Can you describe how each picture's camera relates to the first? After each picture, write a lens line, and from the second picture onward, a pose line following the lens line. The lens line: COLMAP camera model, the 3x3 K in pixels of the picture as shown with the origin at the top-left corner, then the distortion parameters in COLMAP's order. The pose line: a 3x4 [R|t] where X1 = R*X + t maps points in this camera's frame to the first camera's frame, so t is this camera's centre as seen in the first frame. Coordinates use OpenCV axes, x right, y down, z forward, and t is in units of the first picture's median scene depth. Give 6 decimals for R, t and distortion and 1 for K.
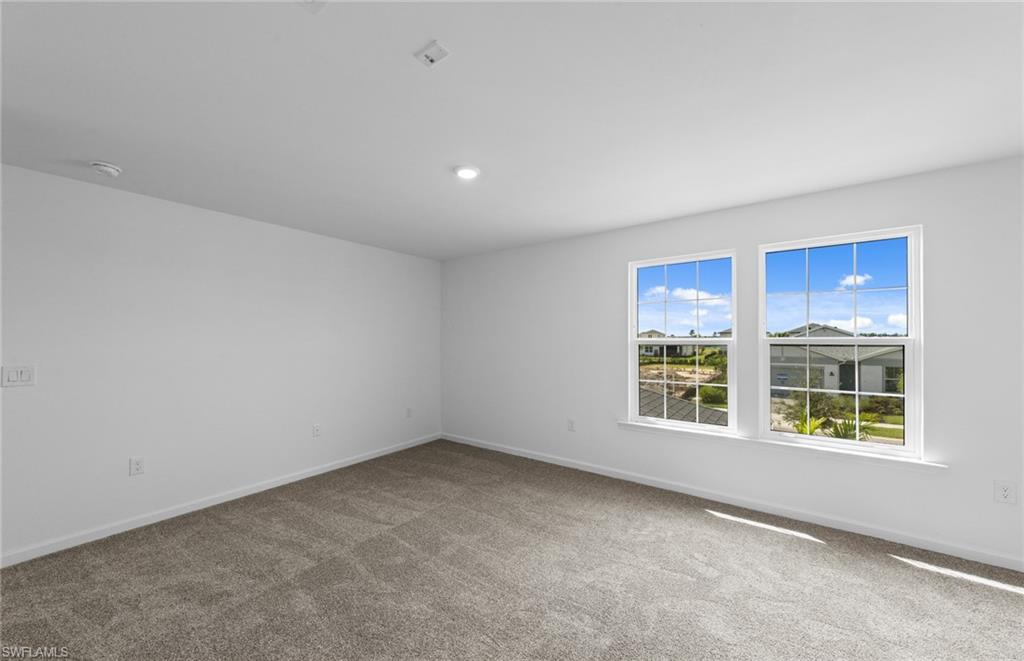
lens RADIAL K [[375.6, 0, 503.5], [0, 375.6, 333.6], [0, 0, 1]] dist [0.002870, -0.000847]
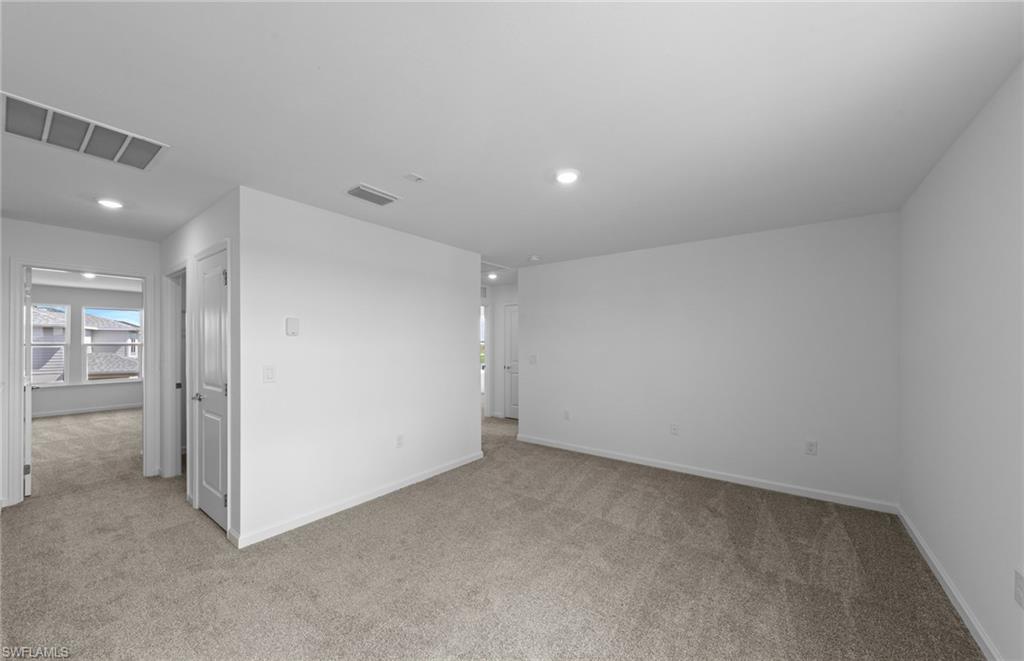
lens RADIAL K [[375.6, 0, 507.4], [0, 375.6, 336.2], [0, 0, 1]] dist [0.002870, -0.000847]
pose [[-0.013894, -0.005256, -0.999890, 0.835304], [0.015806, 0.999860, -0.005475, -0.012186], [0.999779, -0.015881, -0.013809, 0.782051]]
